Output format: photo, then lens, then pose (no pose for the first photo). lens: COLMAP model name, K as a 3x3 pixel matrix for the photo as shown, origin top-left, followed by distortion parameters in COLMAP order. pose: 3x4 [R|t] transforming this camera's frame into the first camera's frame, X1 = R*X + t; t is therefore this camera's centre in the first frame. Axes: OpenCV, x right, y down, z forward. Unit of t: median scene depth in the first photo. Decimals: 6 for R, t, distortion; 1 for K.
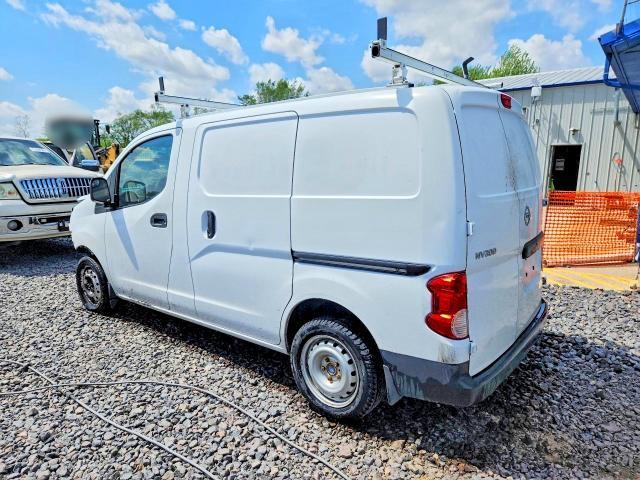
lens RADIAL K [[452.3, 0, 320.0], [0, 452.3, 240.0], [0, 0, 1]] dist [0.007415, -0.000236]
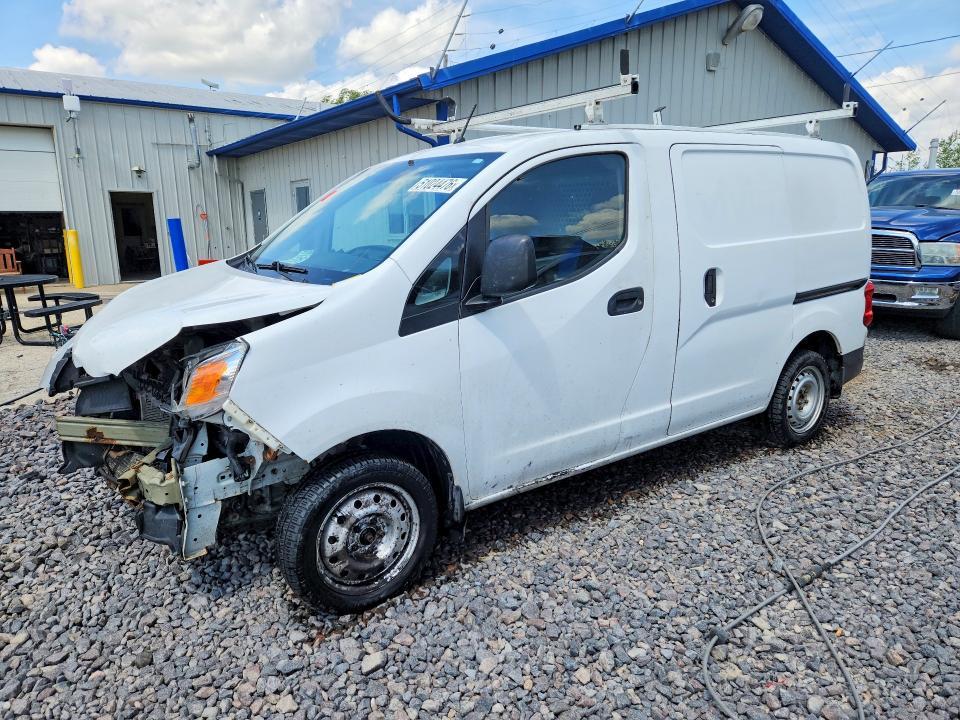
lens RADIAL K [[642.4, 0, 480.0], [0, 642.4, 360.0], [0, 0, 1]] dist [0.011467, 0.001442]
pose [[0.243146, -0.205138, 0.948050, -0.866514], [0.166422, 0.971711, 0.167576, -0.100705], [-0.955607, 0.117031, 0.270407, 0.705413]]
